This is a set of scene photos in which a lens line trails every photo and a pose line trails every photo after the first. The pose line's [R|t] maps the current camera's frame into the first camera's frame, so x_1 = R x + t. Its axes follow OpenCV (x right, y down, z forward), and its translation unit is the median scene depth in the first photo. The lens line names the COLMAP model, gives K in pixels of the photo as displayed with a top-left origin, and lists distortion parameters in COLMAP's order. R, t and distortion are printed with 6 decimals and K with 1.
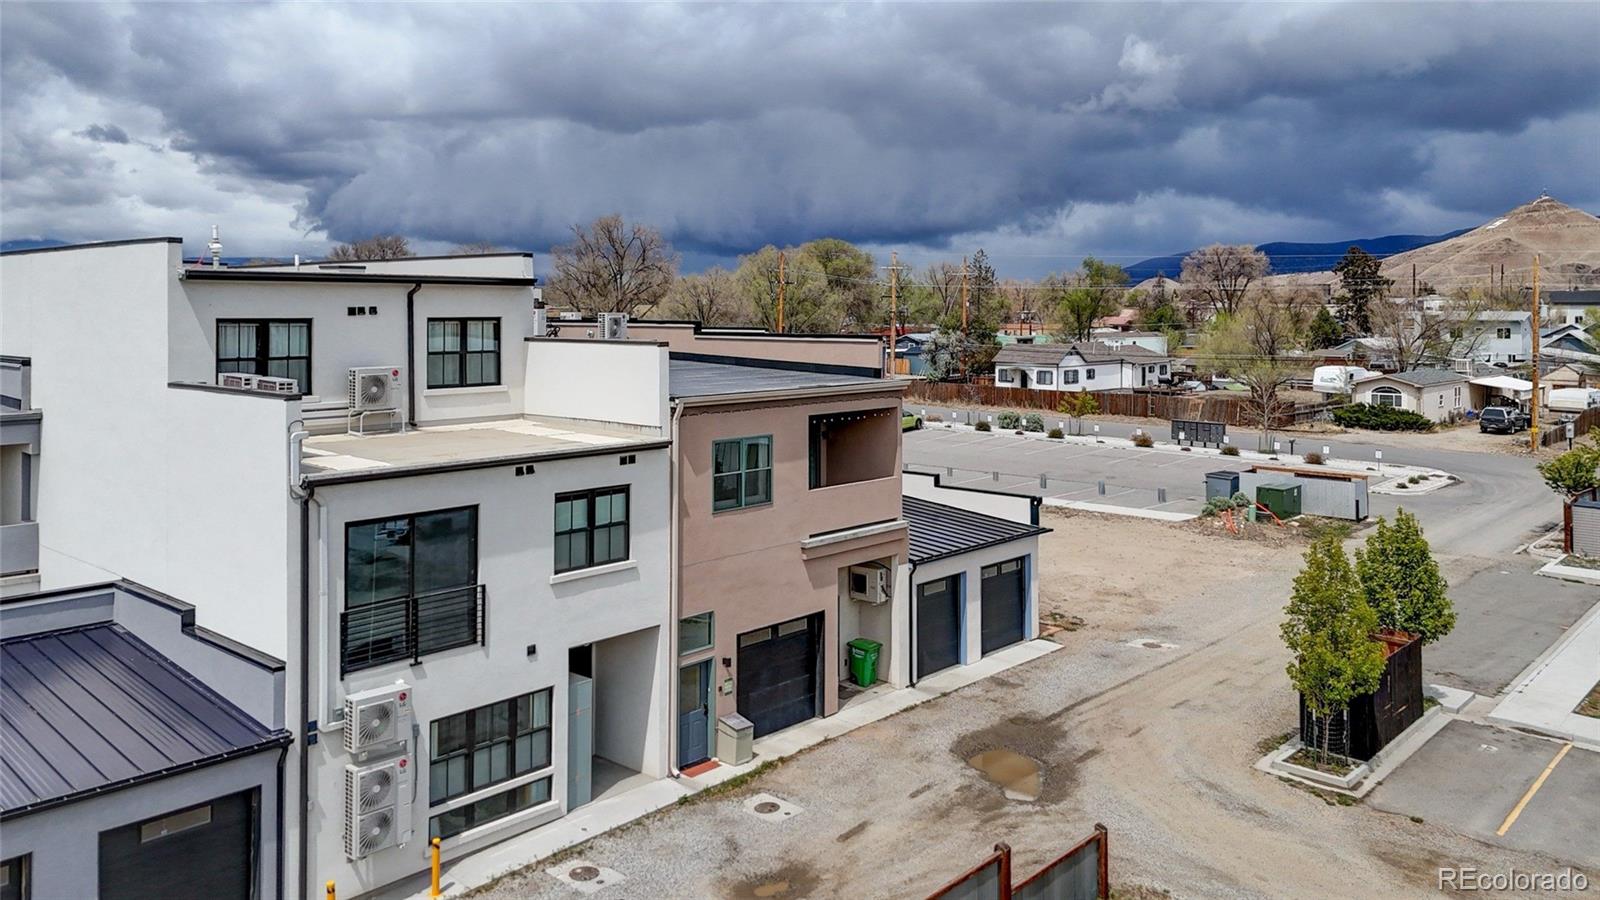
lens RADIAL K [[1218.8, 0, 805.8], [0, 1218.8, 315.0], [0, 0, 1]] dist [0.050325, -0.004589]
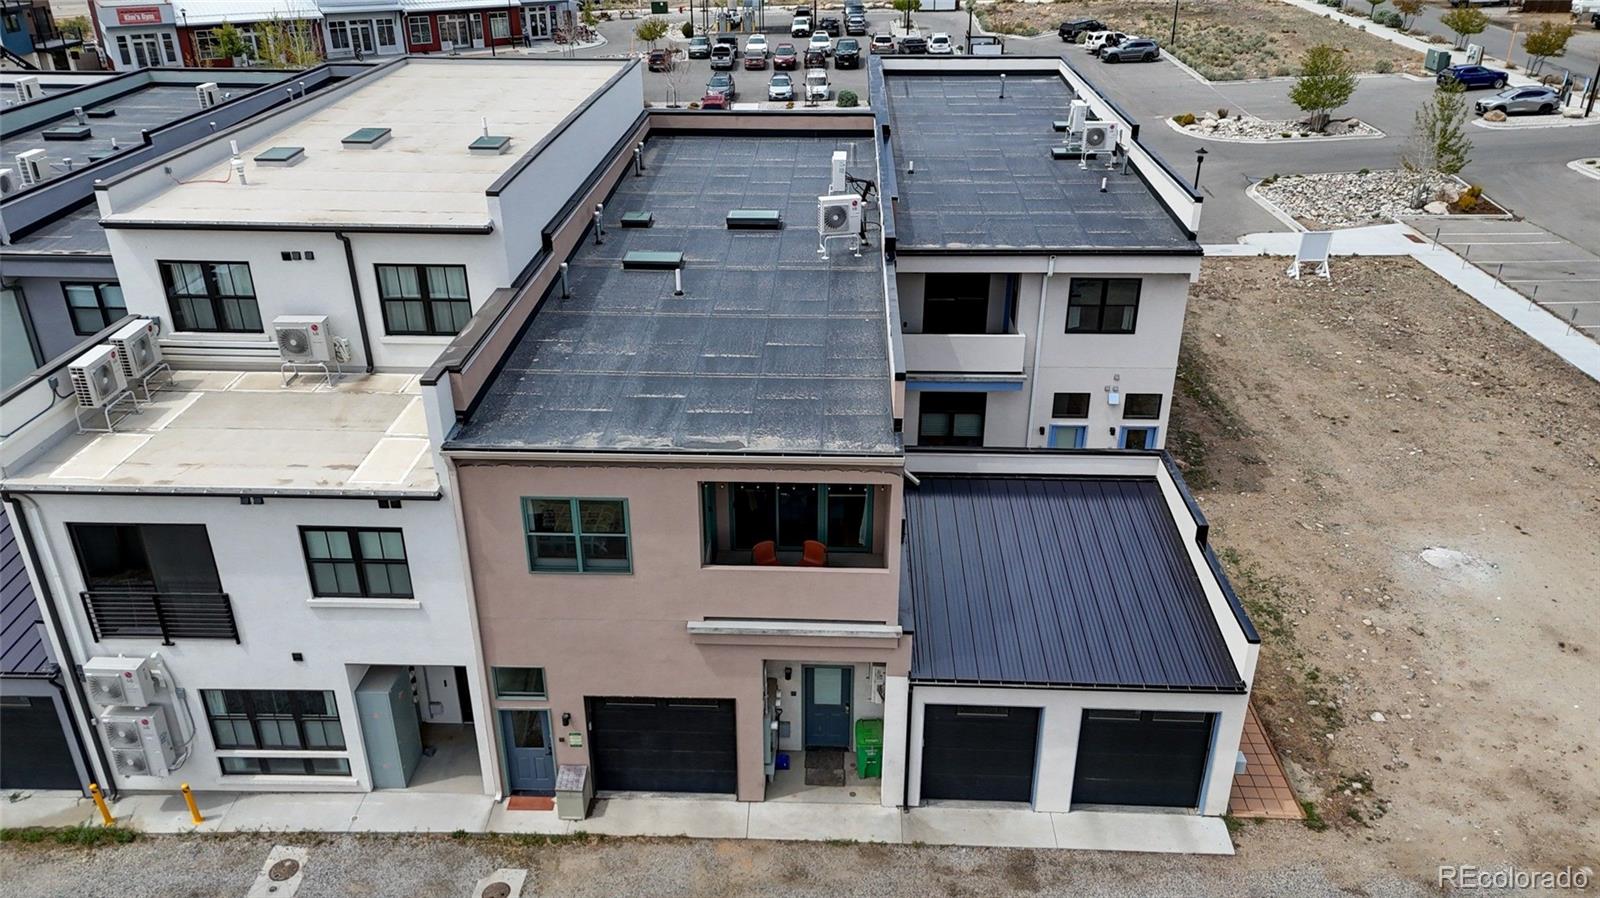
lens RADIAL K [[1181.2, 0, 793.4], [0, 1181.2, 443.5], [0, 0, 1]] dist [0.055125, -0.042837]
pose [[0.644480, 0.334939, -0.687358, 0.613828], [-0.001226, 0.899404, 0.437116, -0.294676], [0.764620, -0.280870, 0.580059, 0.743325]]
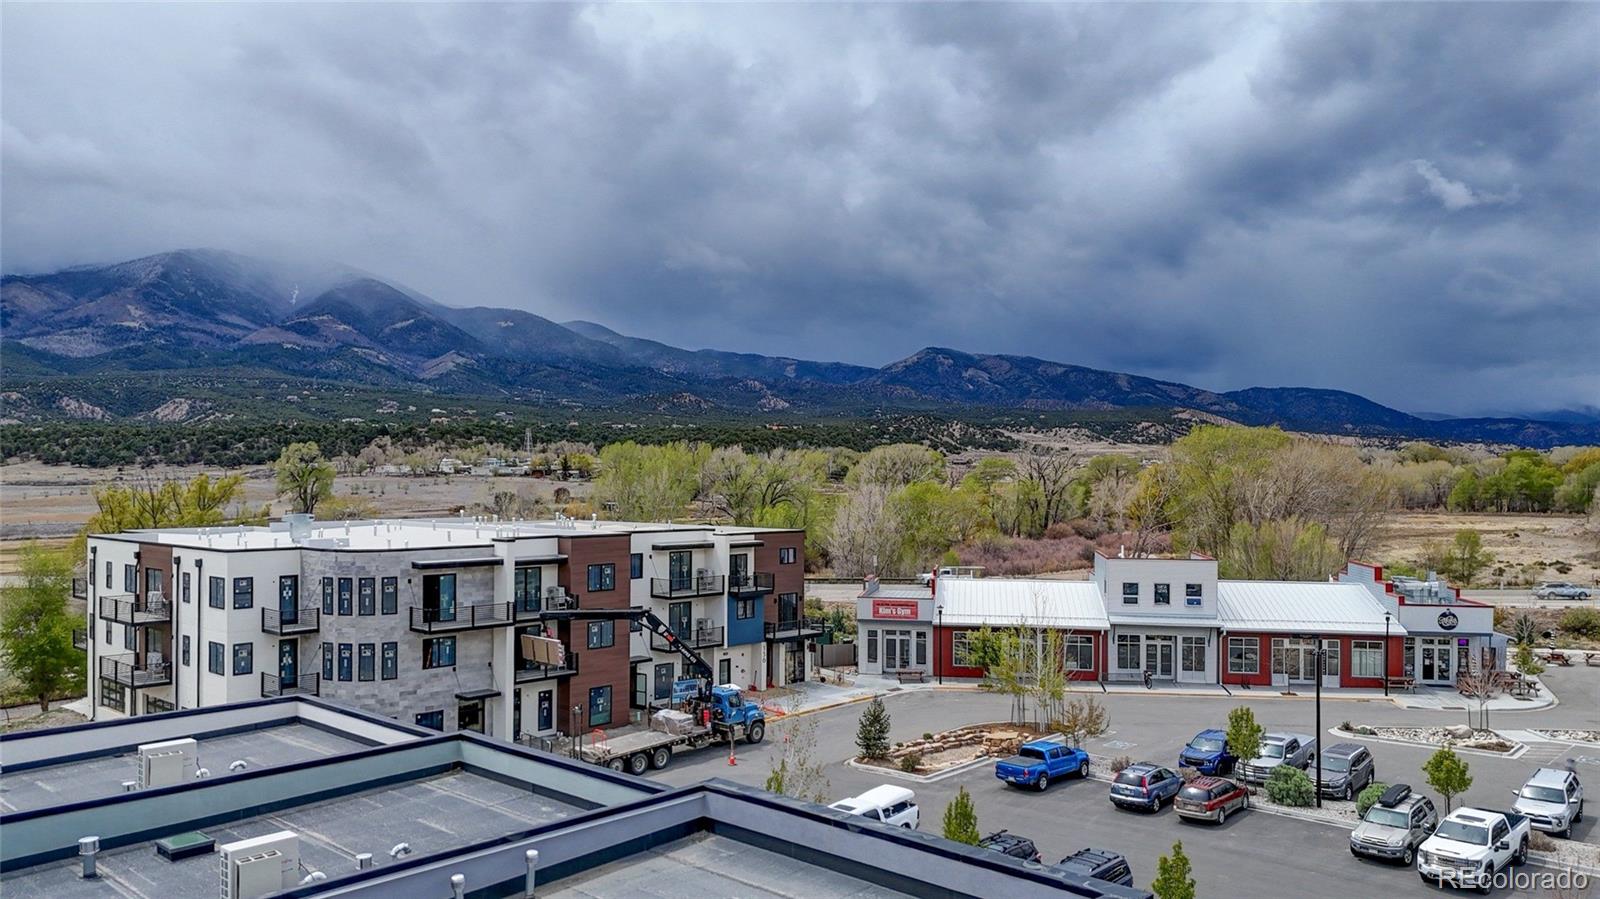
lens RADIAL K [[1165.7, 0, 795.3], [0, 1165.7, 499.3], [0, 0, 1]] dist [0.047574, -0.034833]
pose [[-0.025130, 0.018999, -0.999504, -0.787756], [-0.008243, 0.999781, 0.019211, -0.193185], [0.999650, 0.008722, -0.024968, 1.614528]]
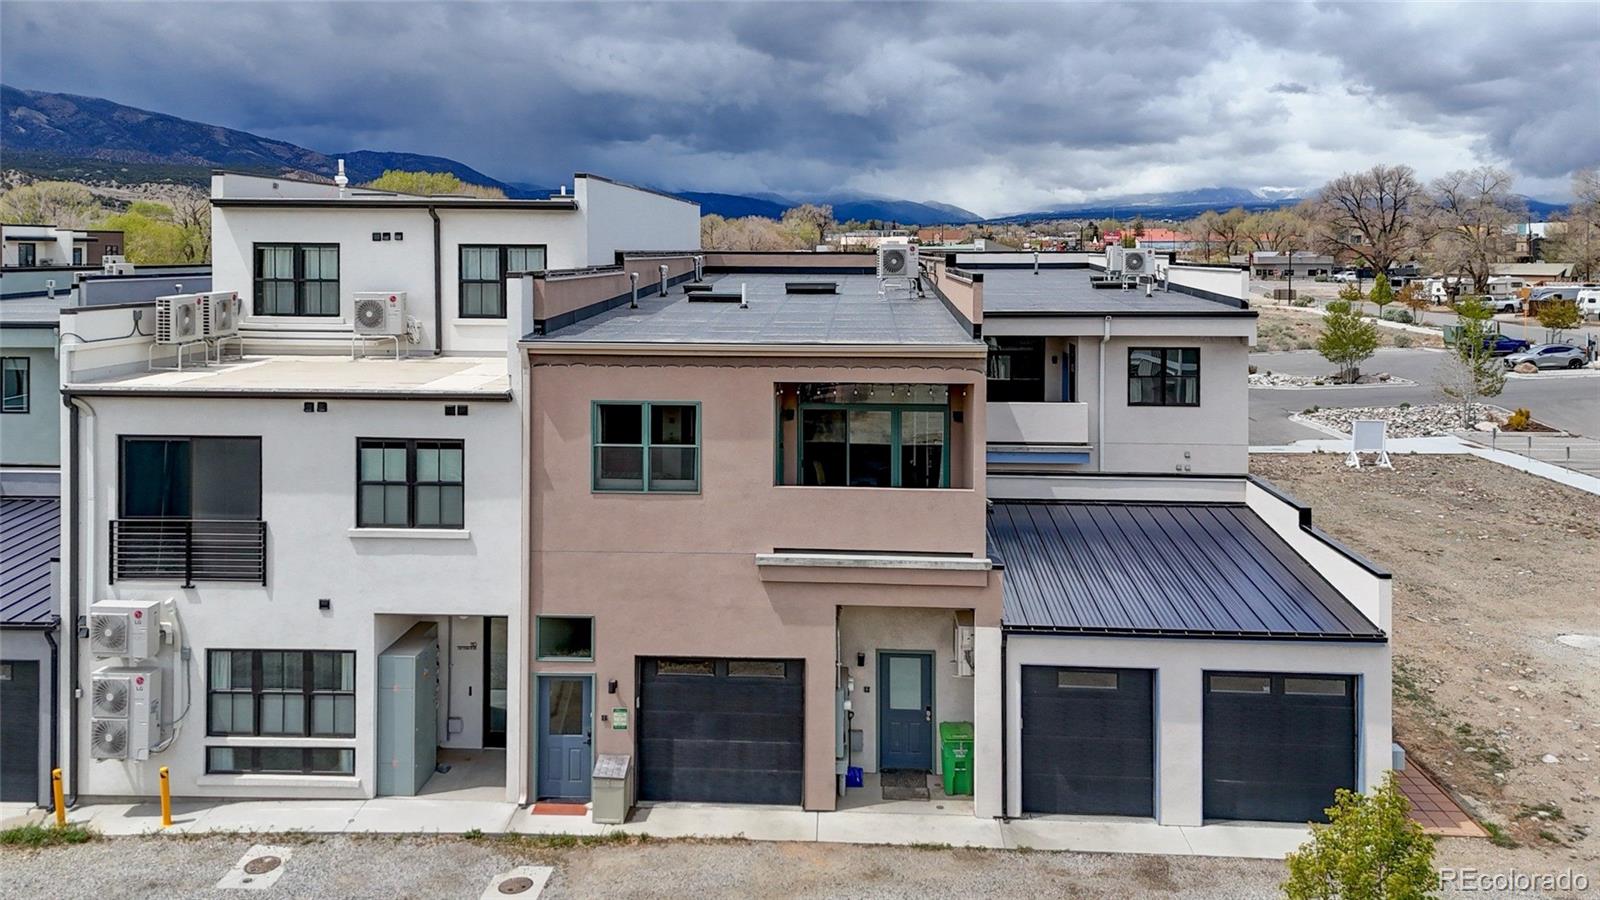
lens RADIAL K [[1224.5, 0, 790.4], [0, 1224.5, 259.5], [0, 0, 1]] dist [0.058636, -0.035154]
pose [[0.630961, 0.010892, -0.775738, 0.666851], [-0.008926, 0.999937, 0.006779, 0.005921], [0.775763, 0.002647, 0.631019, 0.643128]]
